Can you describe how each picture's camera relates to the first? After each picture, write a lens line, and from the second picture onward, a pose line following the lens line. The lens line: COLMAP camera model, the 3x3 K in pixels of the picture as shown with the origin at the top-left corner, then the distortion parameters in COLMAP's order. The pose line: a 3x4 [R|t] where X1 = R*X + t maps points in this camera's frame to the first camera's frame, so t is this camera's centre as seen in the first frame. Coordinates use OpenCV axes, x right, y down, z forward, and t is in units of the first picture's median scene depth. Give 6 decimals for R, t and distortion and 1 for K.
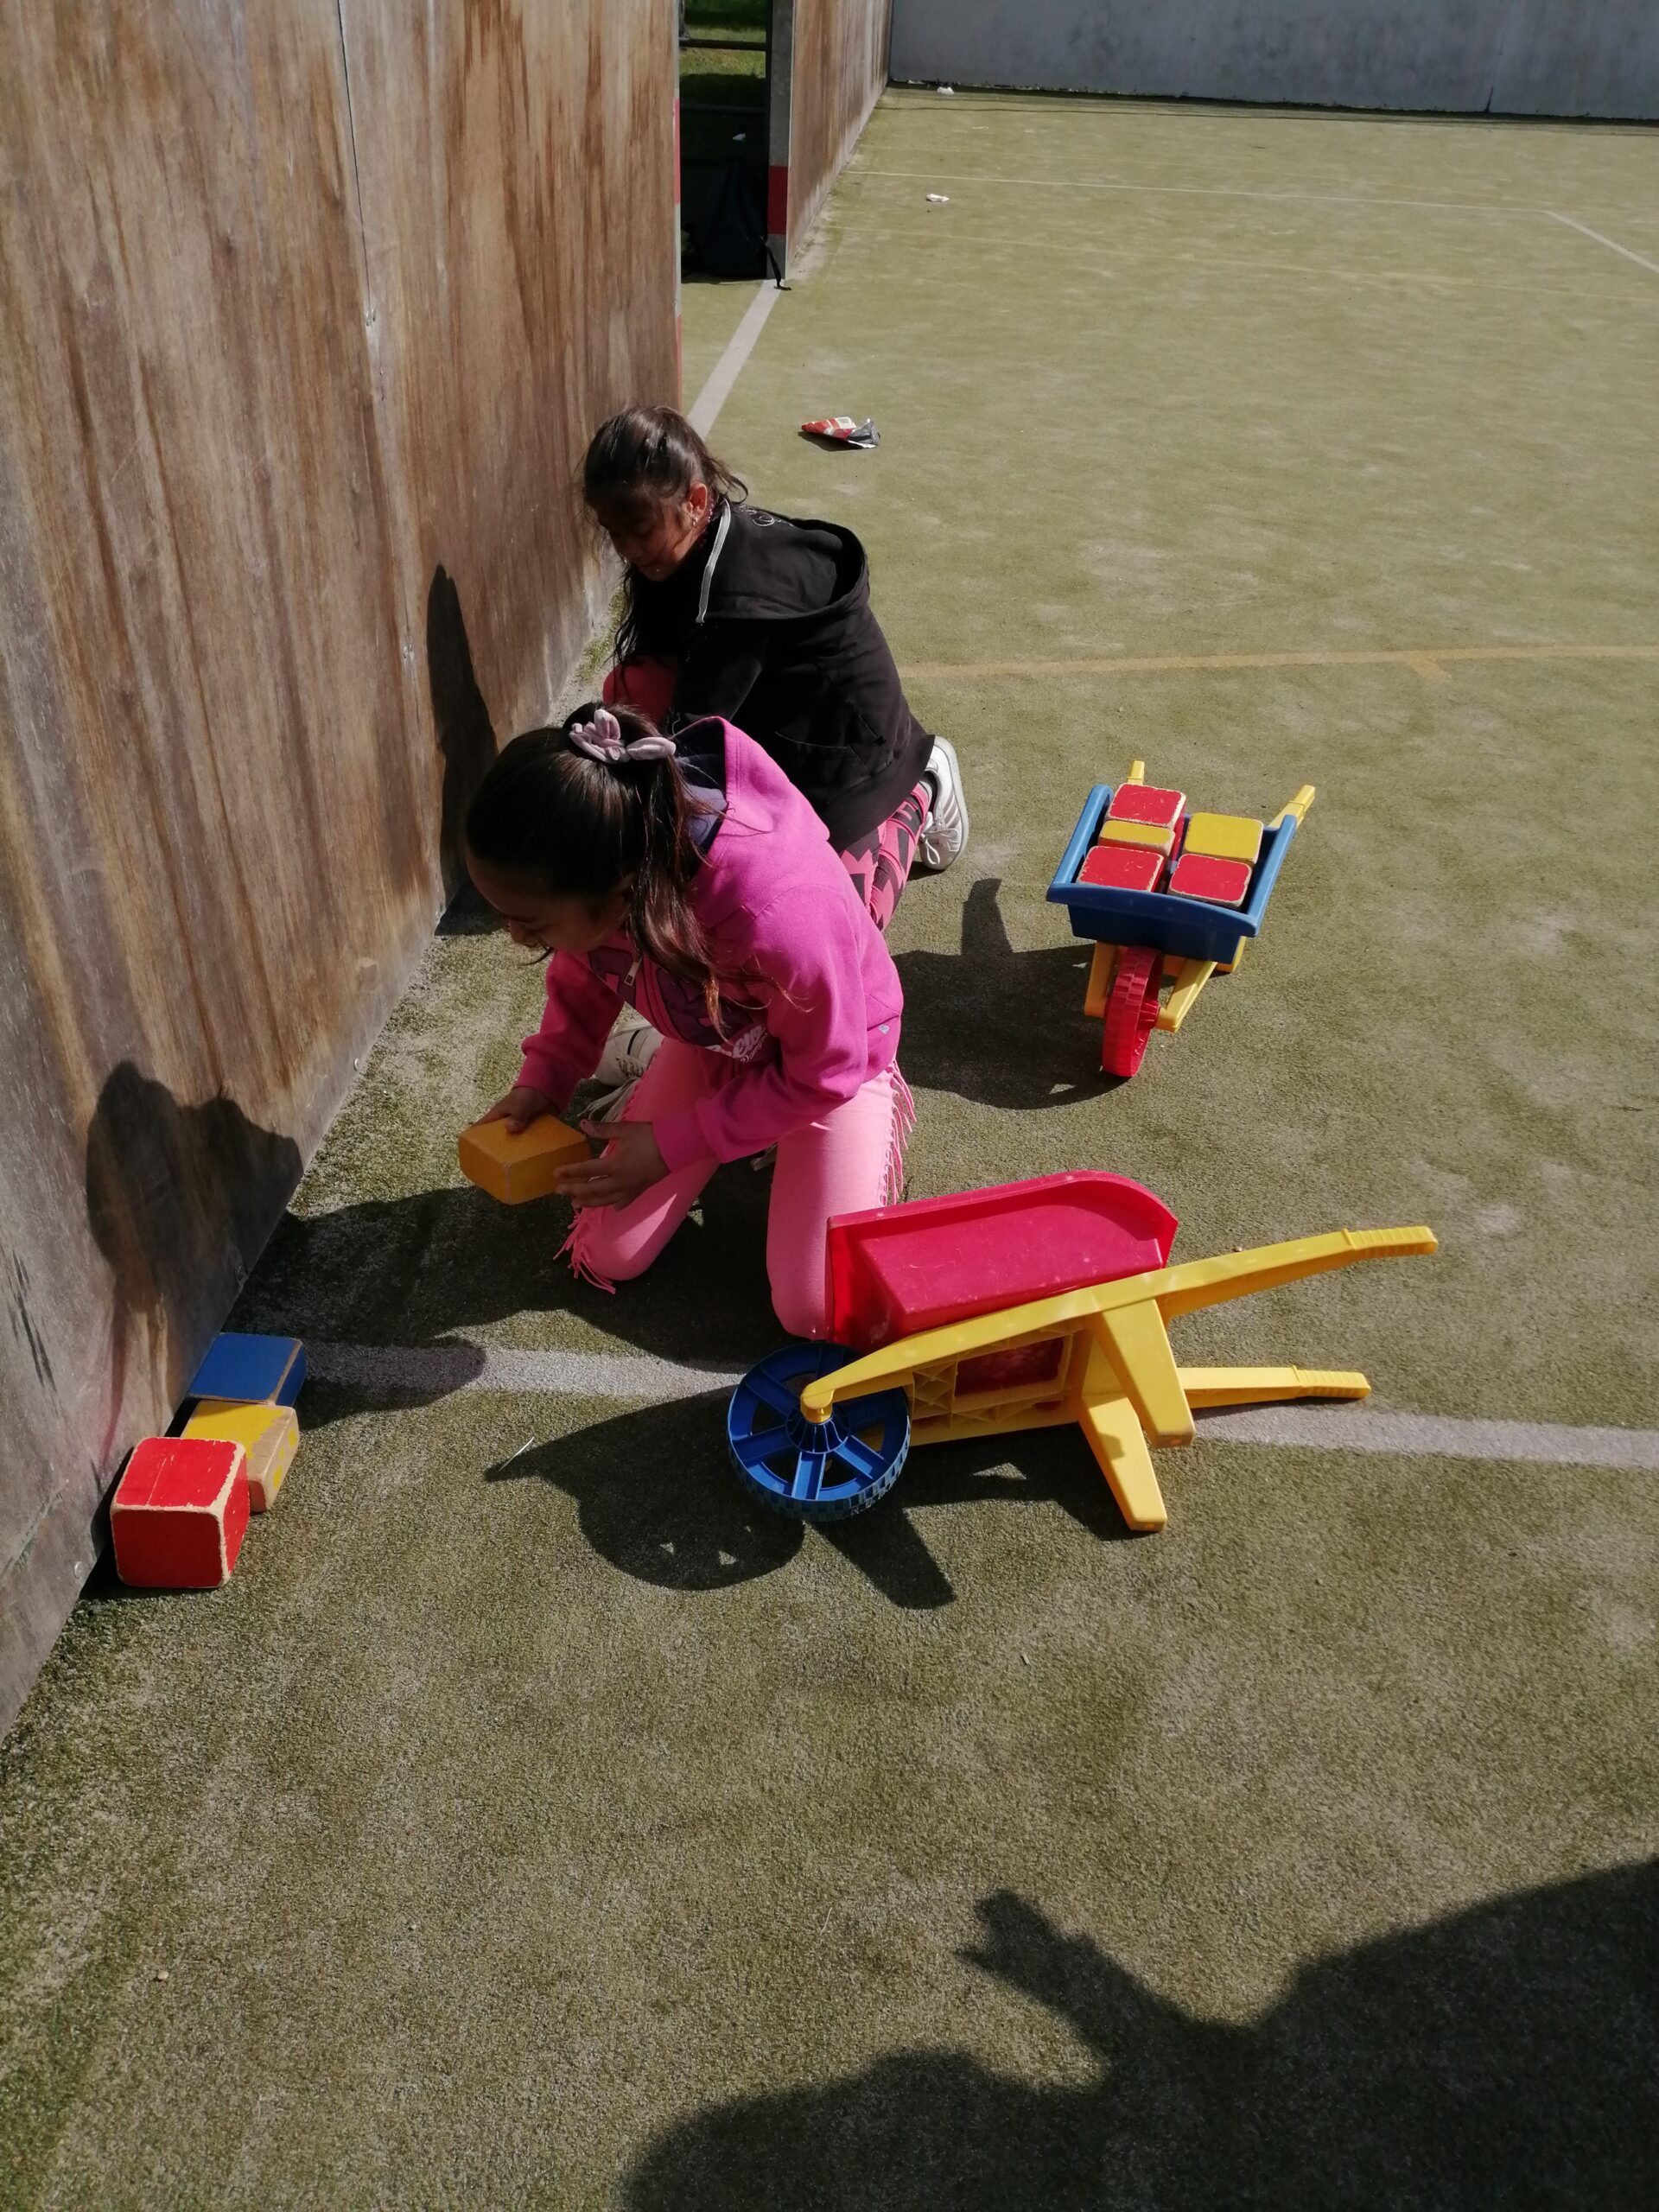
lens RADIAL K [[1713.6, 0, 829.5], [0, 1713.6, 1106.0], [0, 0, 1]] dist [0.030842, -0.049326]
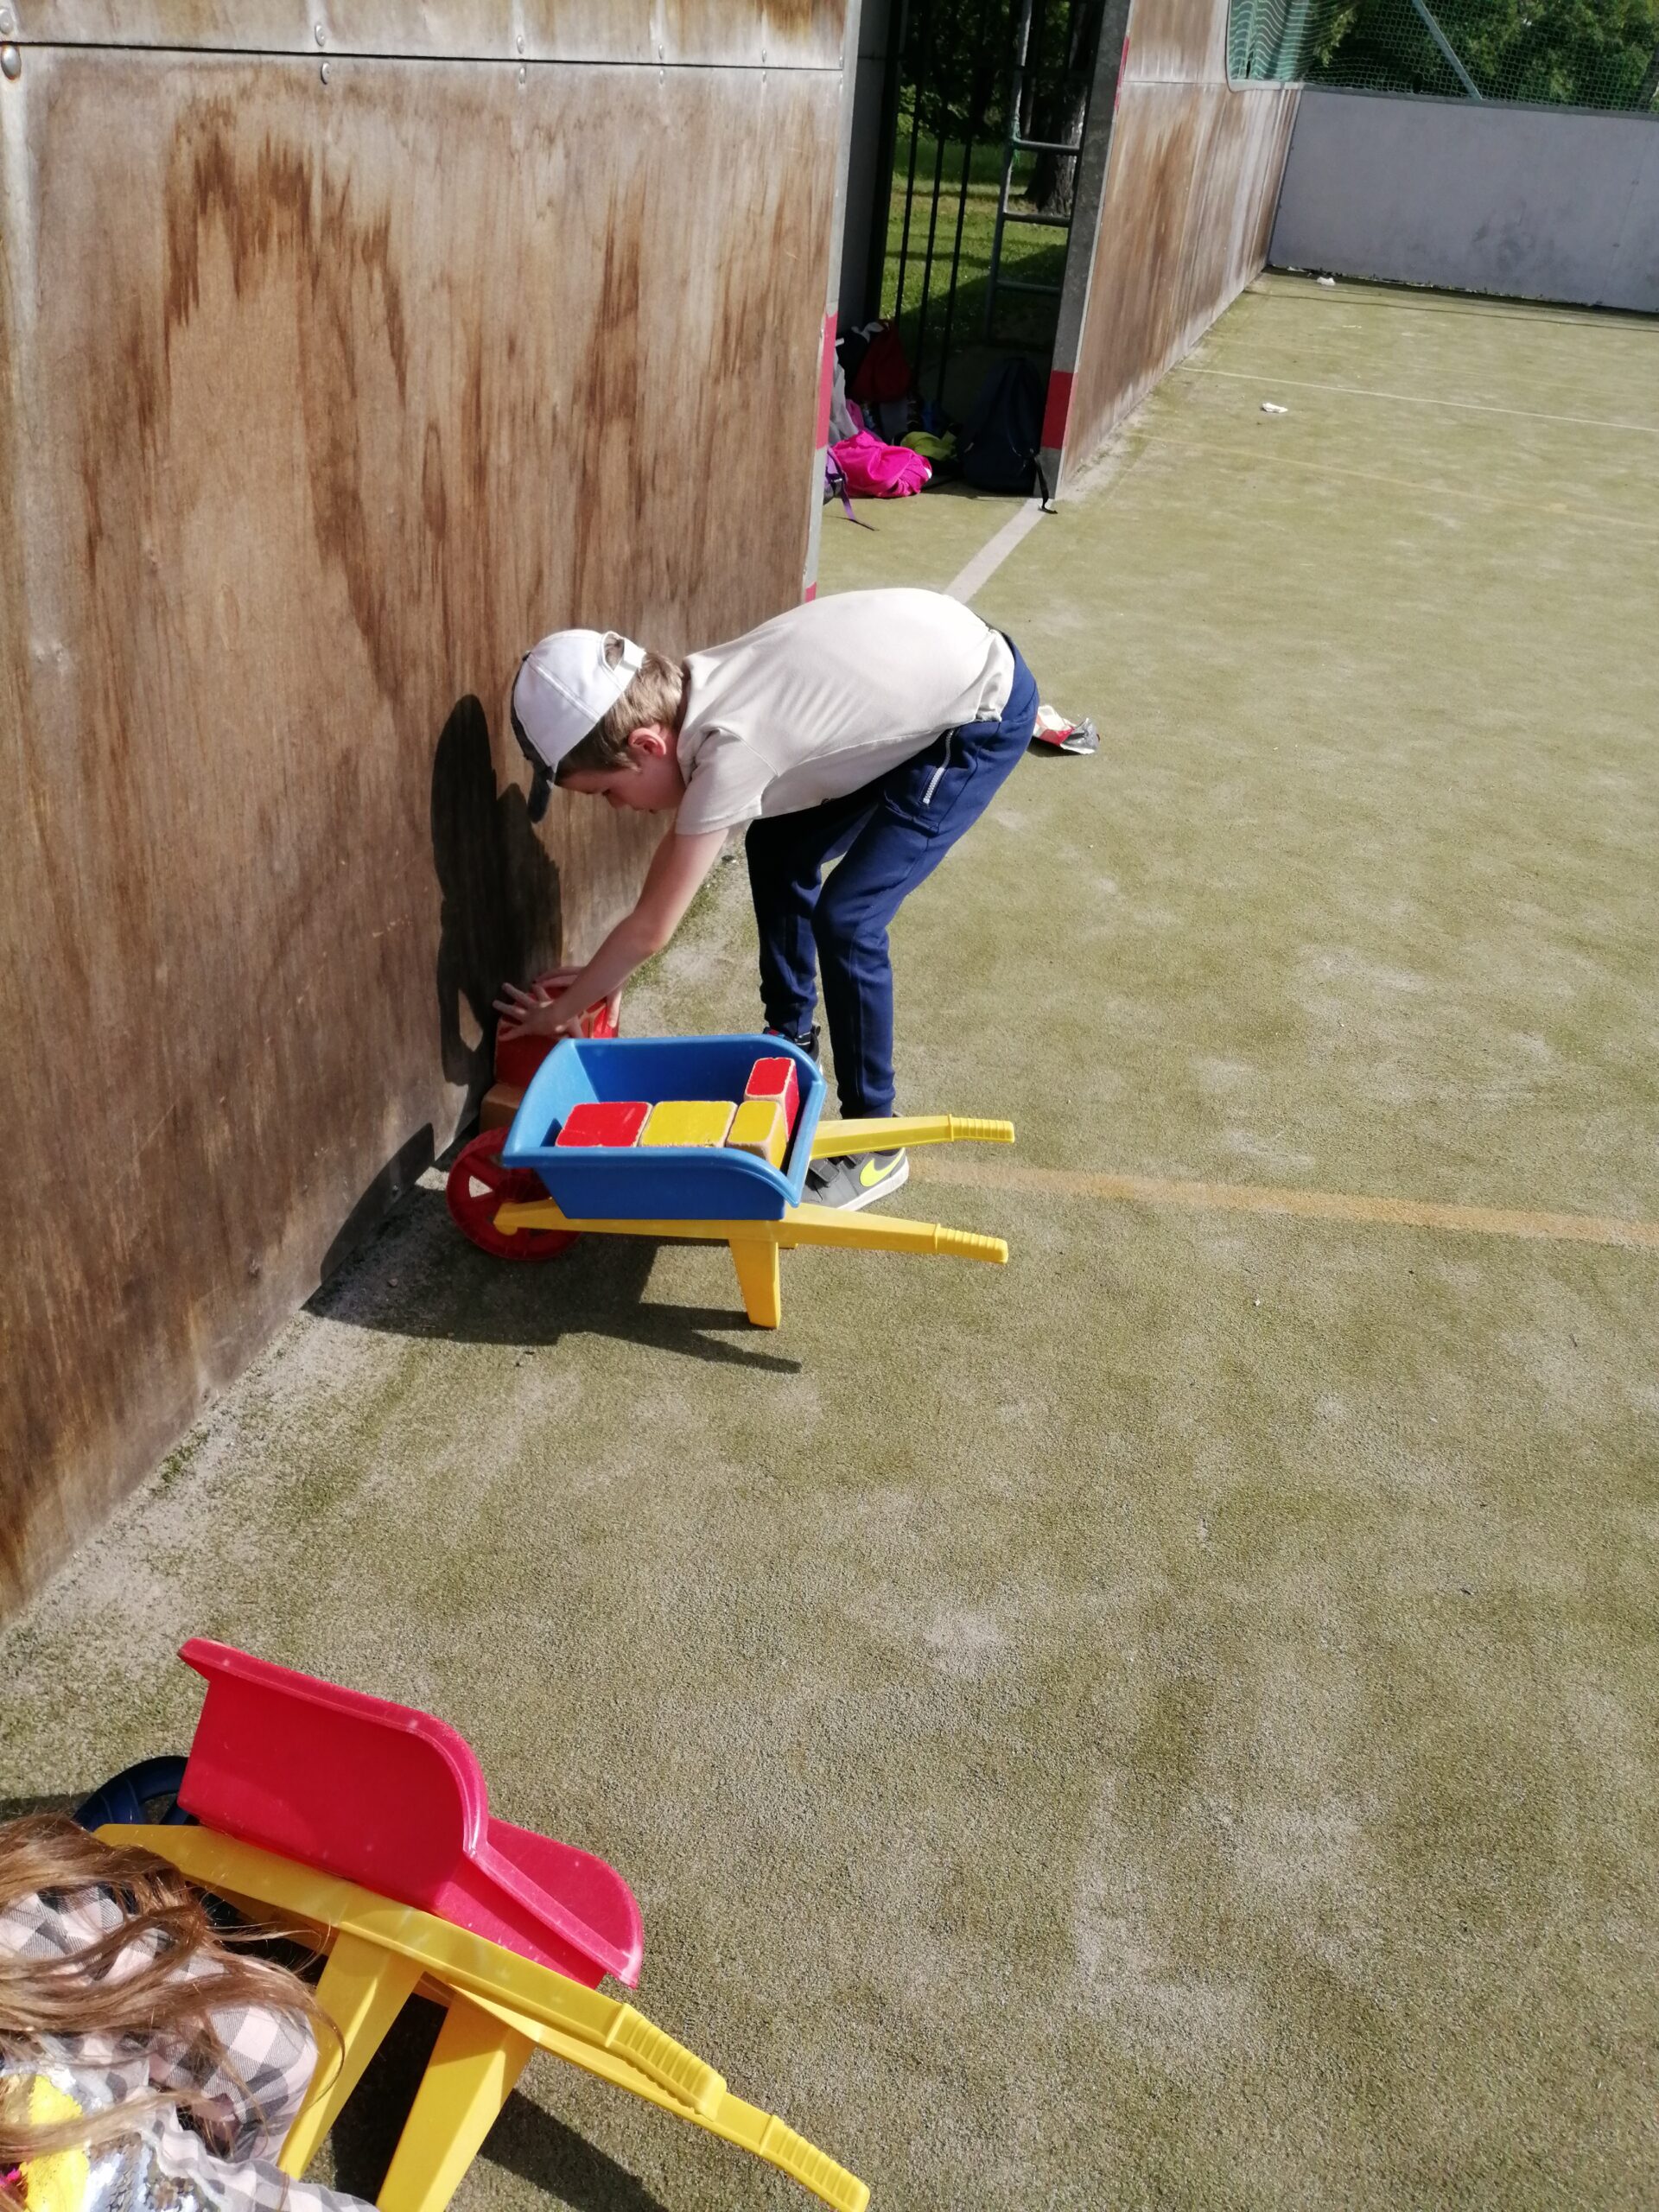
lens RADIAL K [[1713.6, 0, 829.5], [0, 1713.6, 1106.0], [0, 0, 1]] dist [0.030842, -0.049326]
pose [[0.974906, 0.149592, -0.164864, 0.088671], [-0.160462, 0.985528, -0.054644, -0.209534], [0.154304, 0.079727, 0.984801, 0.294764]]
